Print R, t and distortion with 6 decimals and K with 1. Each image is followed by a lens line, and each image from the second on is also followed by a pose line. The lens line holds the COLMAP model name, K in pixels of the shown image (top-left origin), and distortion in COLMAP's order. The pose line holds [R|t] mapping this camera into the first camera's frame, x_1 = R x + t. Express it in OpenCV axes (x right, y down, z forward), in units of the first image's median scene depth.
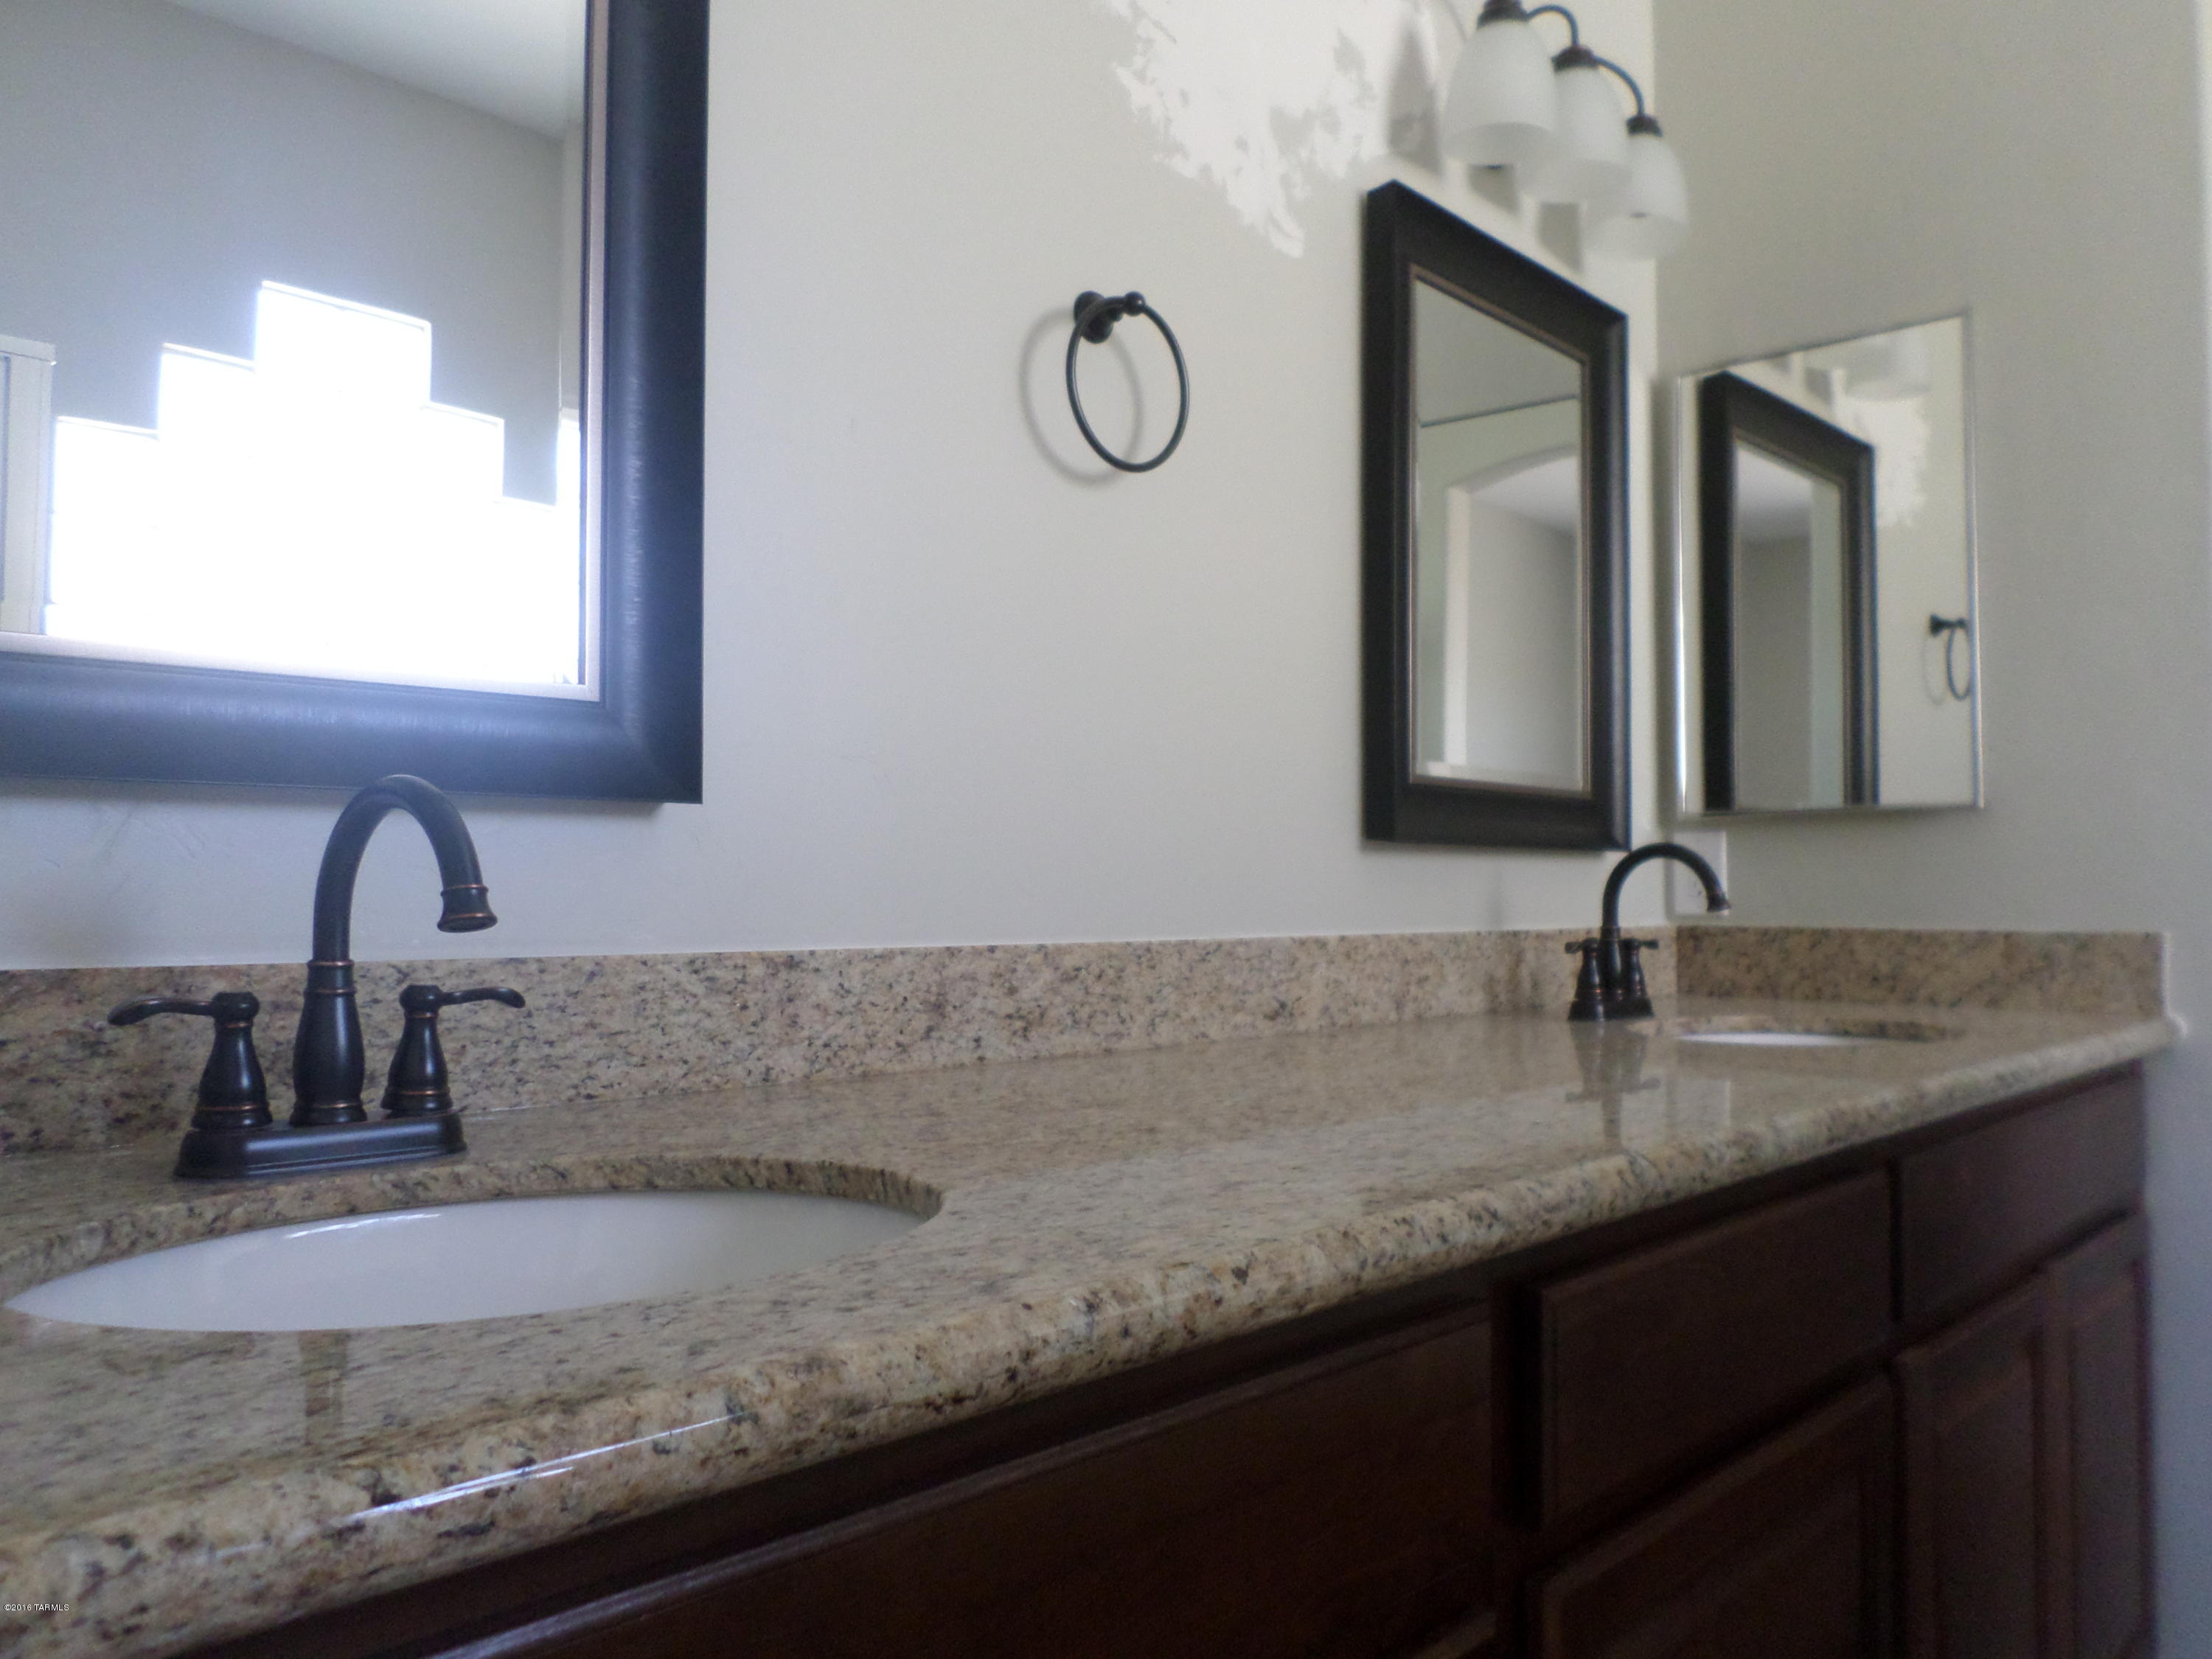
lens RADIAL K [[1676.9, 0, 1105.2], [0, 1676.9, 834.2], [0, 0, 1]] dist [-0.015412, -0.007375]
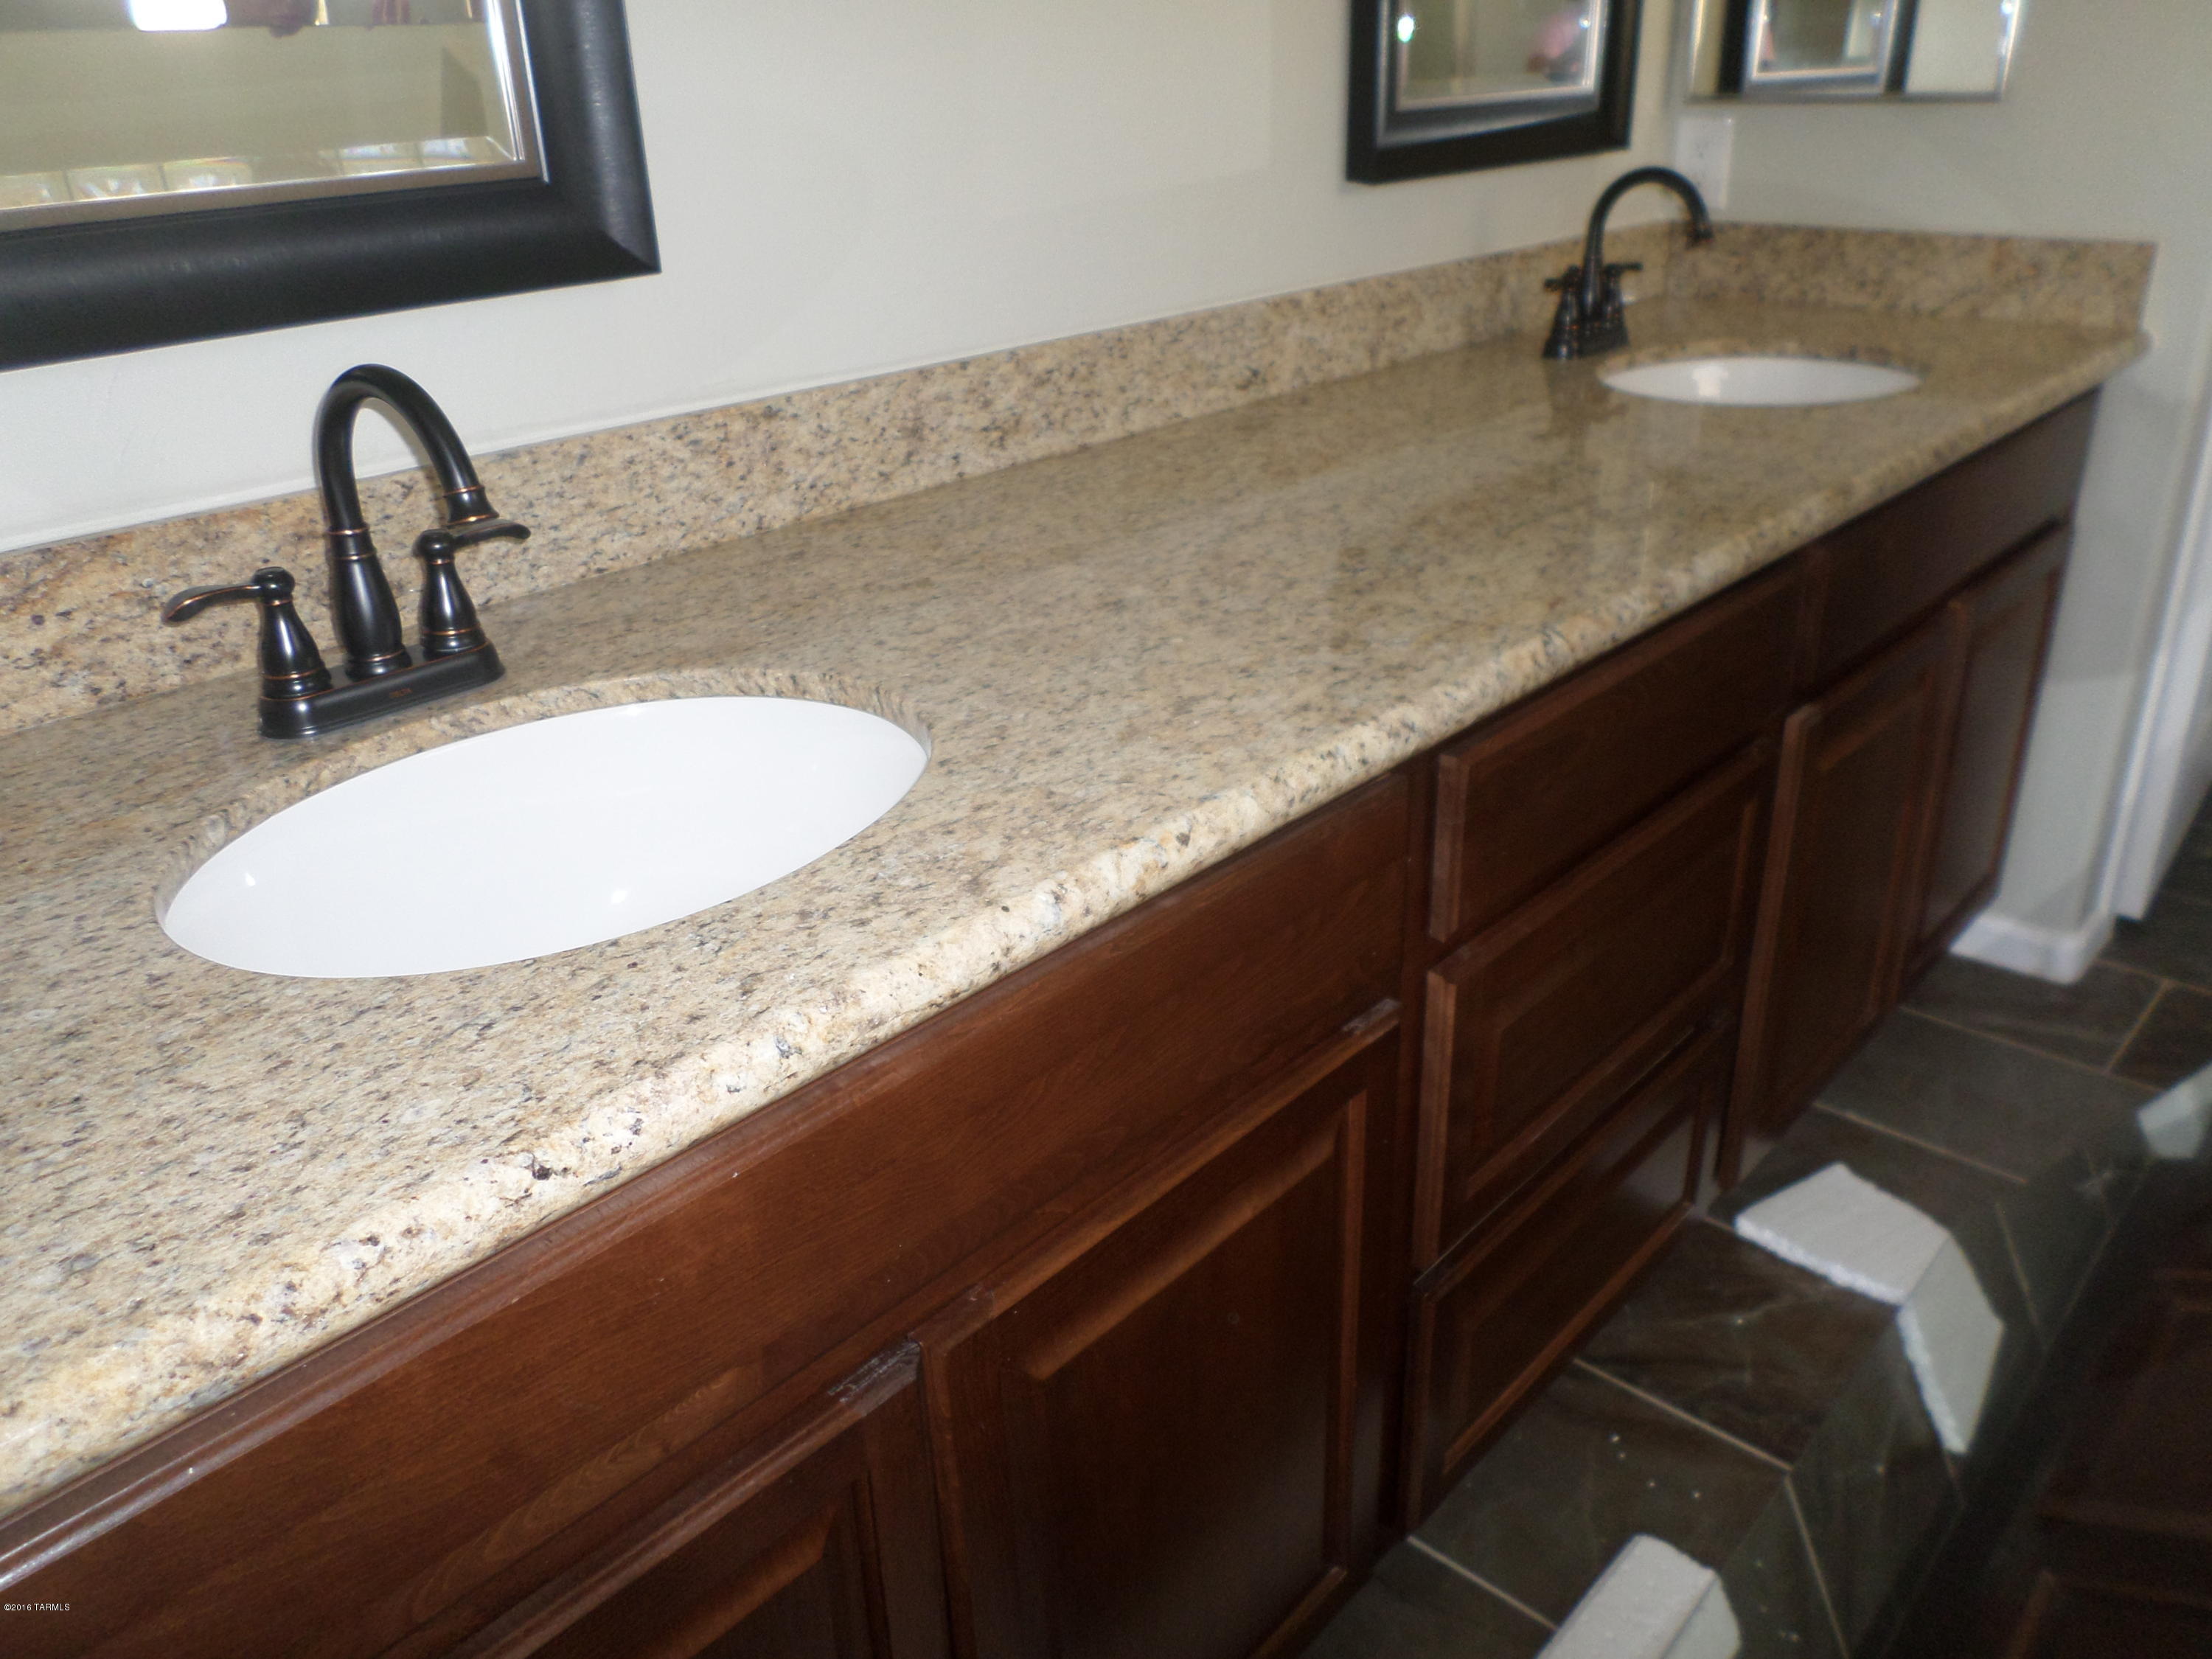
lens RADIAL K [[1676.9, 0, 1108.5], [0, 1676.9, 832.0], [0, 0, 1]] dist [-0.015412, -0.007375]
pose [[0.999384, -0.034607, -0.005834, 0.024432], [0.033477, 0.890109, 0.454517, -0.207923], [-0.010537, -0.454432, 0.890719, -0.049931]]
